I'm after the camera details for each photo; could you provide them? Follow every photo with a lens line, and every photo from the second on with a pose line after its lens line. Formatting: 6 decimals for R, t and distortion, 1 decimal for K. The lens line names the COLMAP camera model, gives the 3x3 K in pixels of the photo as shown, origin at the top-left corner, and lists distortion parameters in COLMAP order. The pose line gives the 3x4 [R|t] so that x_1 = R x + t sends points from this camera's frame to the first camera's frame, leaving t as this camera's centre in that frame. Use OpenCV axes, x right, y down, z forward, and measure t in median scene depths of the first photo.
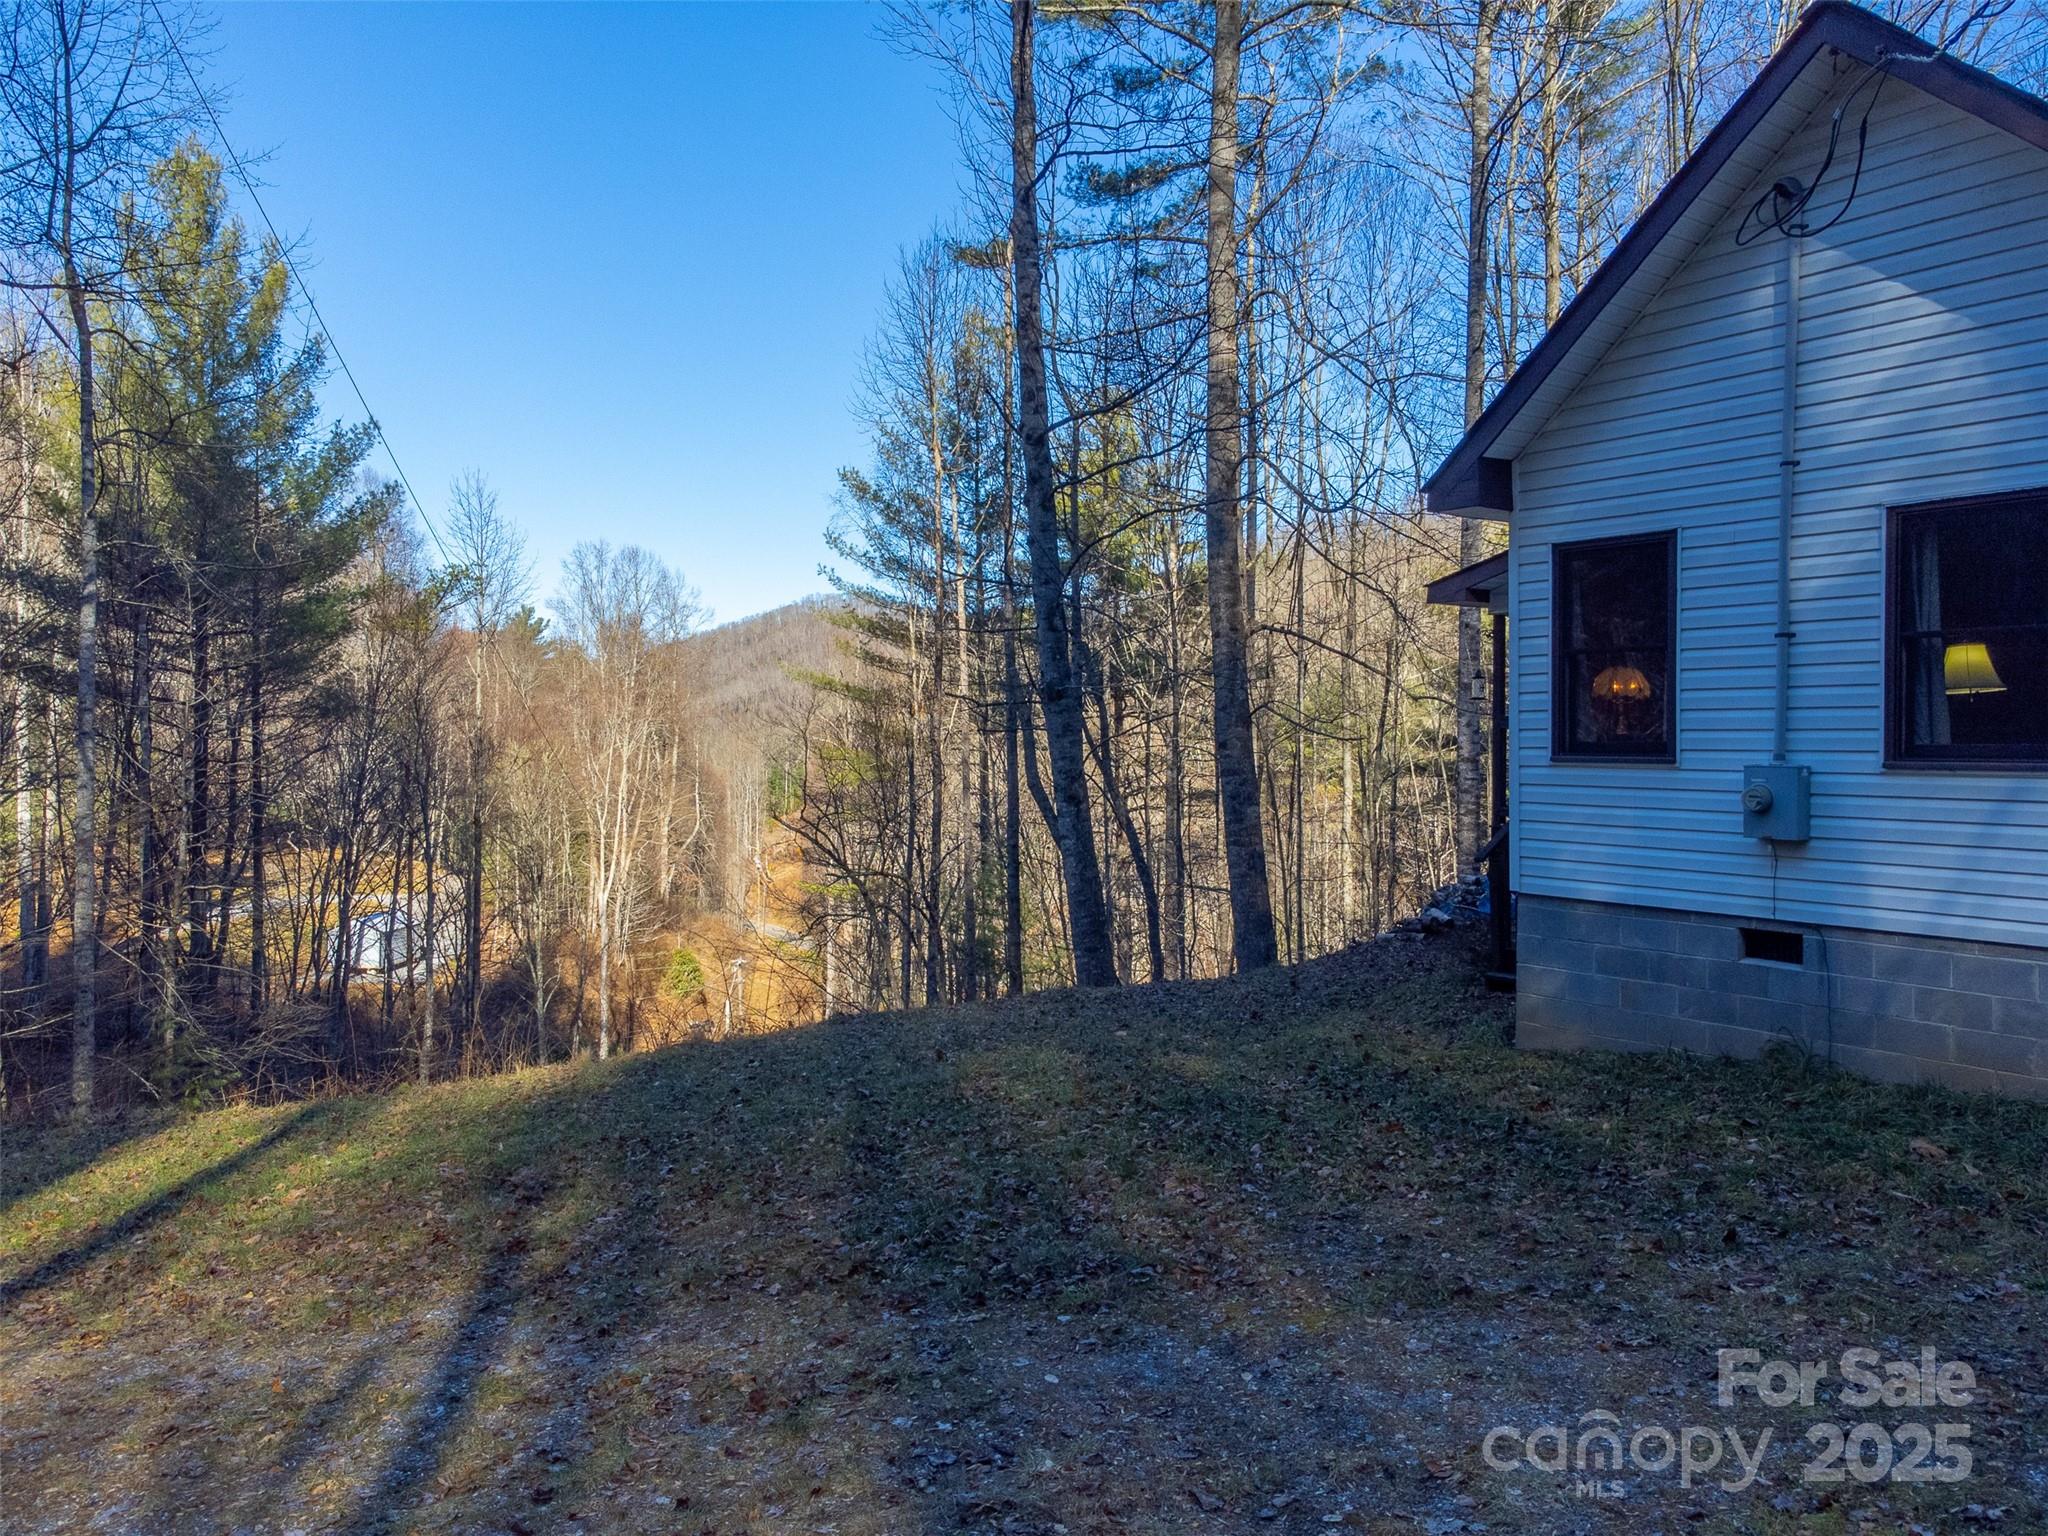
lens RADIAL K [[1528.0, 0, 1016.8], [0, 1528.0, 759.2], [0, 0, 1]] dist [0.037041, -0.006734]
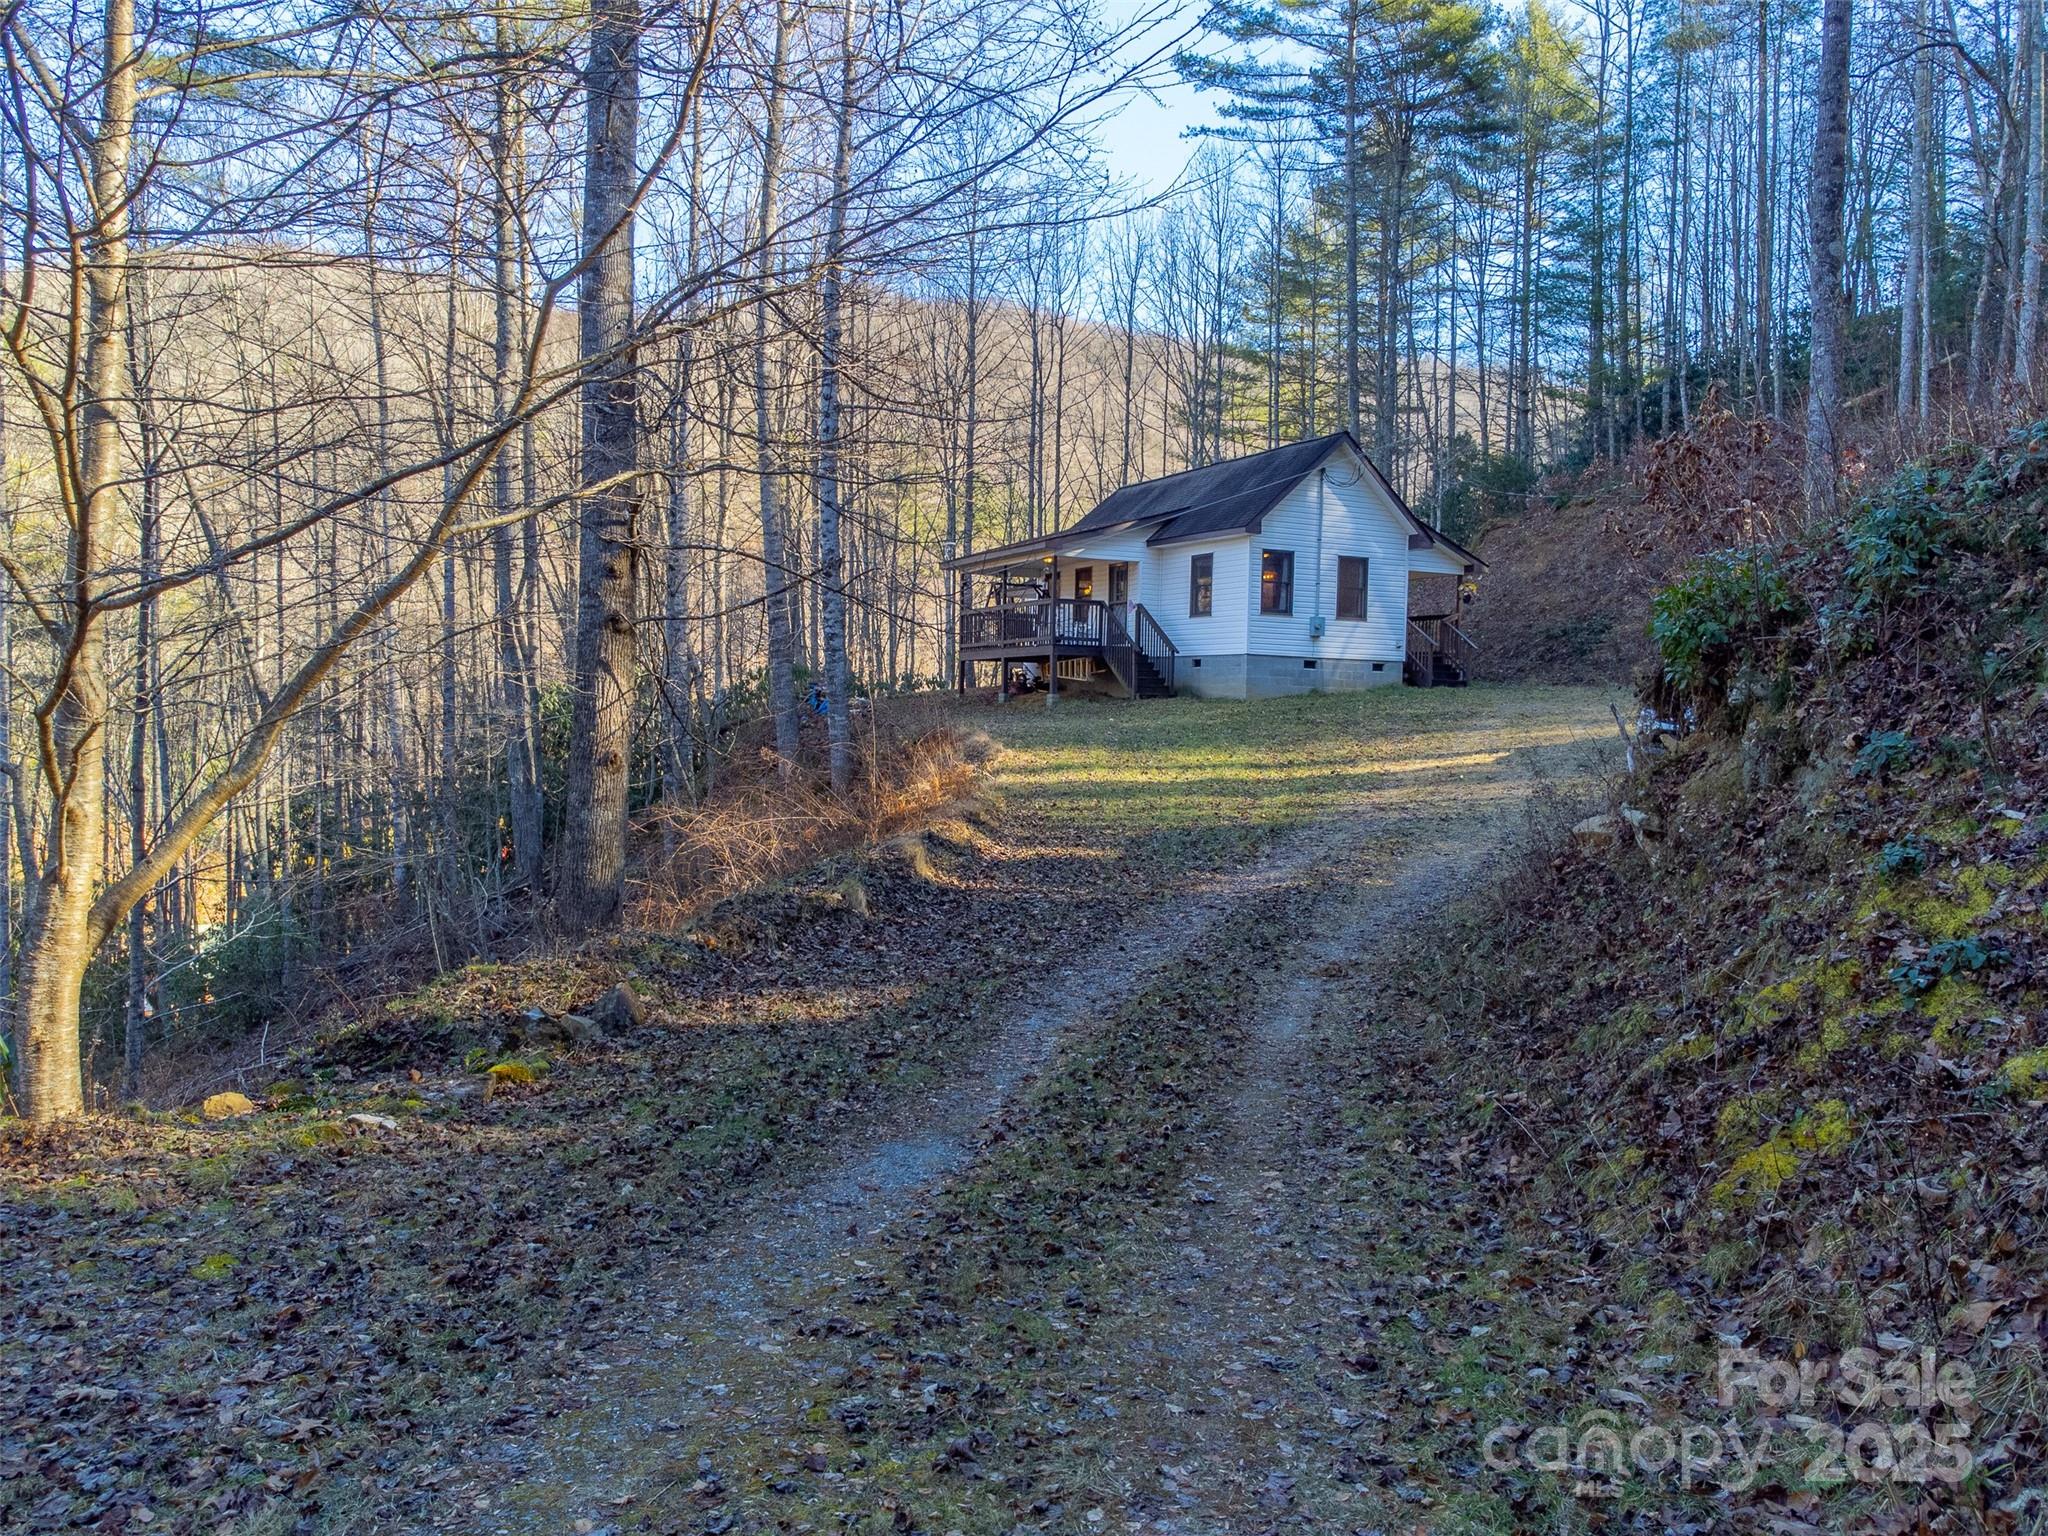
lens RADIAL K [[1520.5, 0, 1024.0], [0, 1520.5, 768.0], [0, 0, 1]] dist [0.041107, -0.006869]
pose [[0.144114, -0.037750, 0.988841, -3.428190], [-0.012558, 0.999122, 0.039973, 0.239809], [-0.989481, -0.018179, 0.143514, 1.174465]]
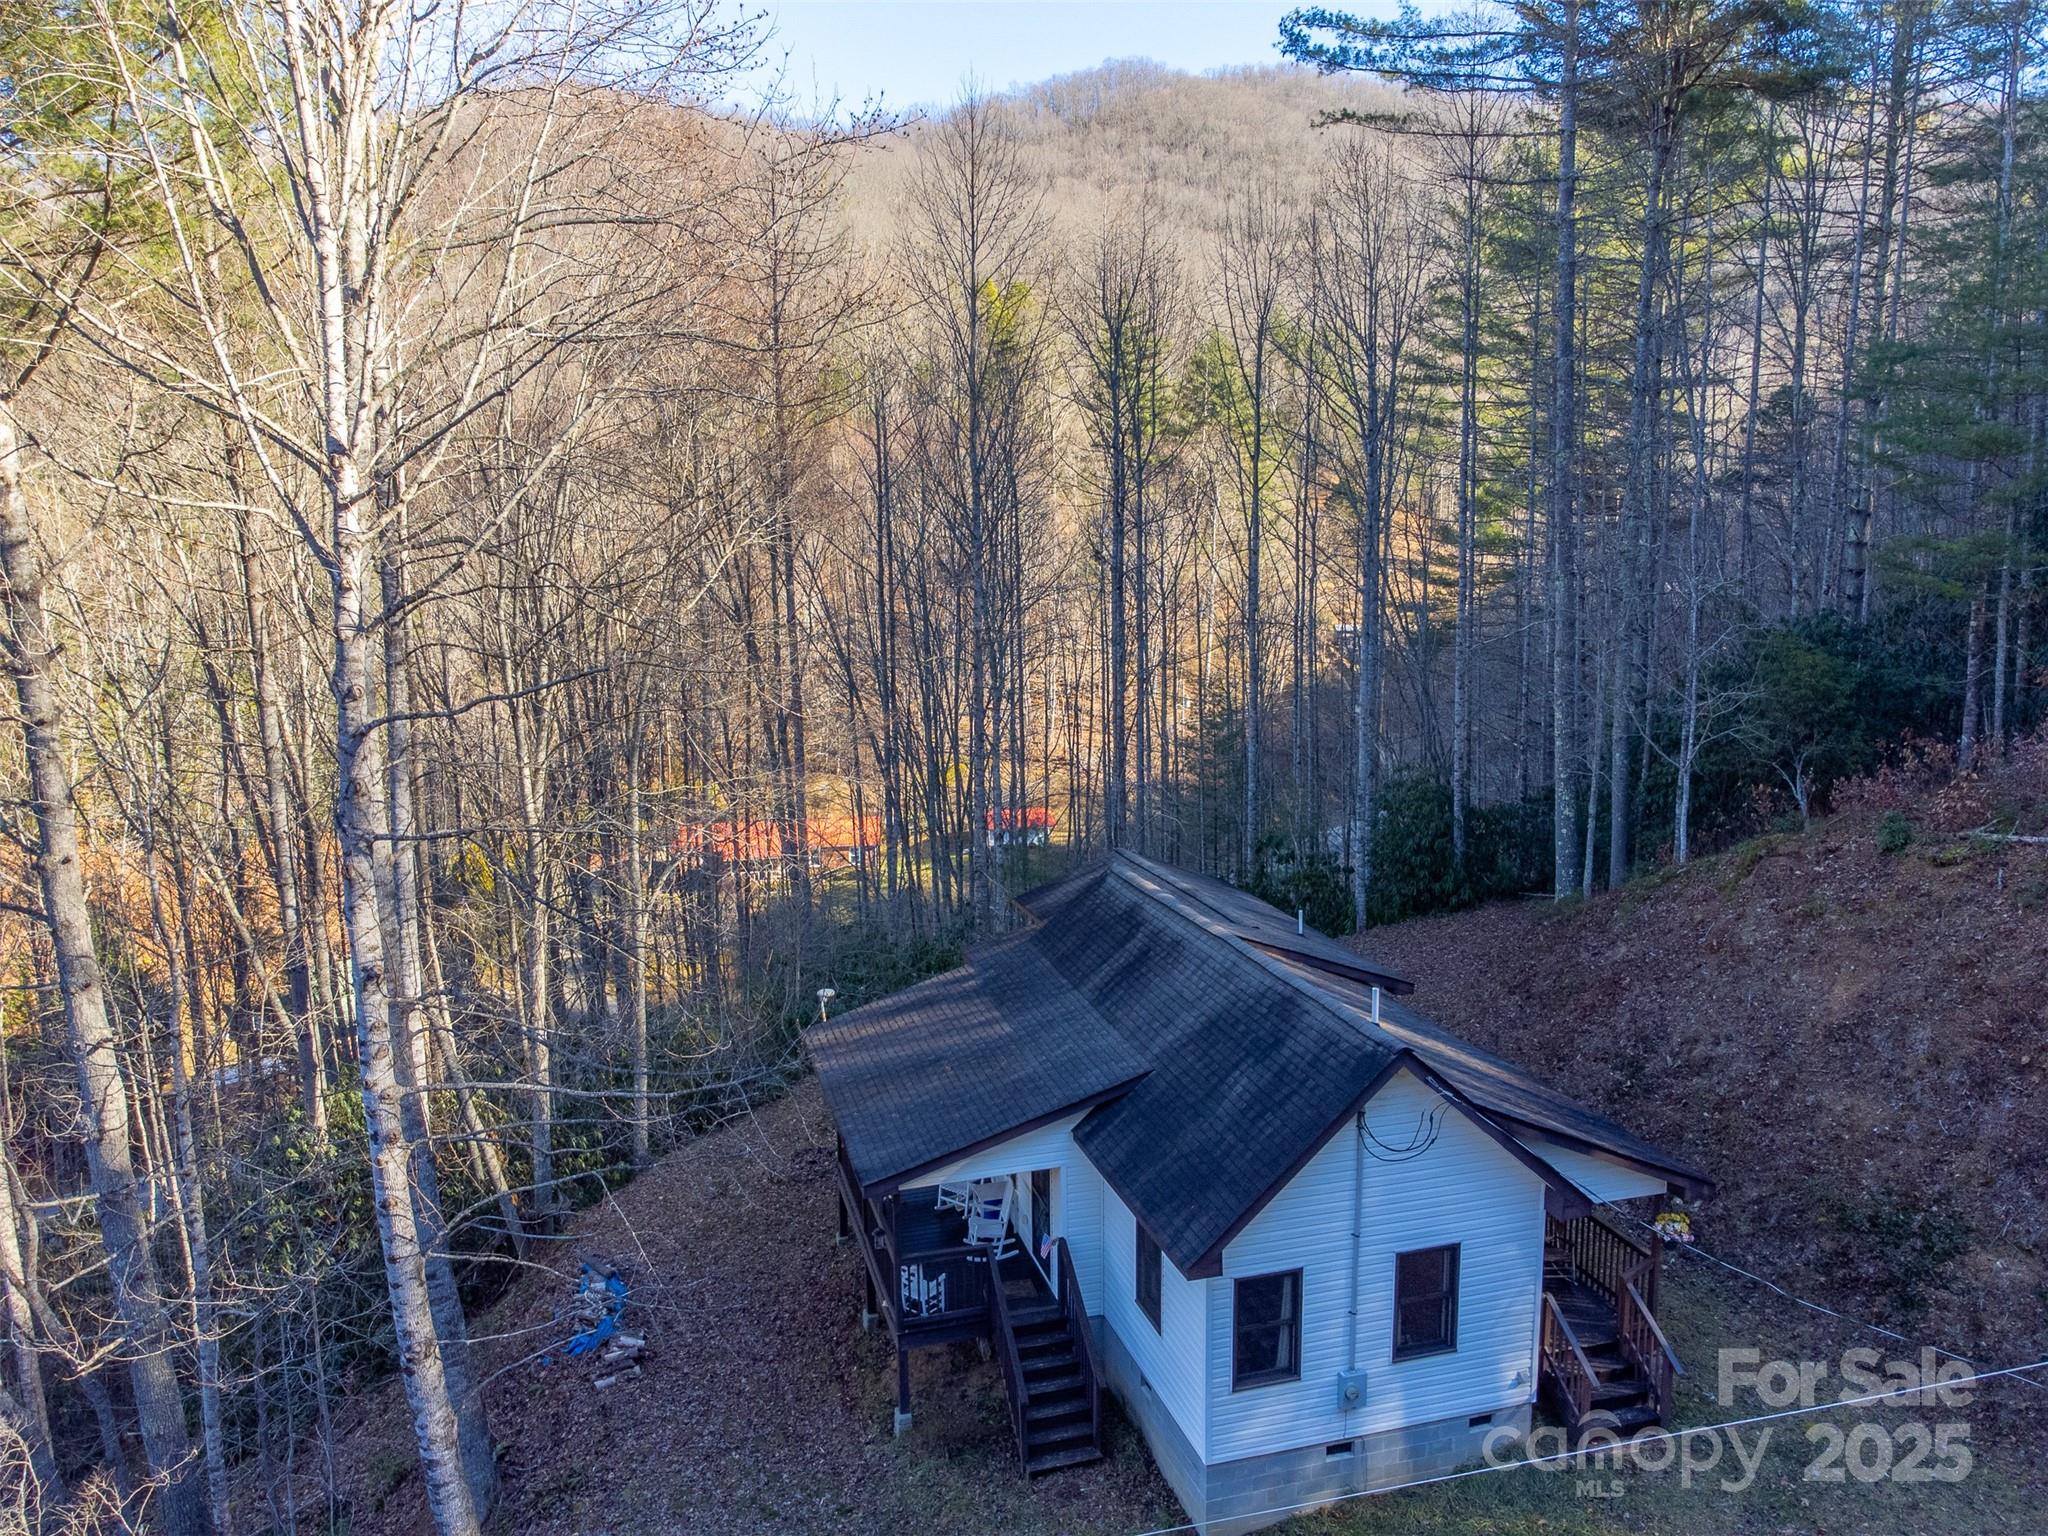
lens RADIAL K [[1520.5, 0, 1024.0], [0, 1520.5, 768.0], [0, 0, 1]] dist [0.041107, -0.006869]
pose [[0.327654, -0.171736, 0.929058, -1.426019], [0.016511, 0.984232, 0.176112, -1.166577], [-0.944653, -0.042364, 0.325323, 0.781577]]
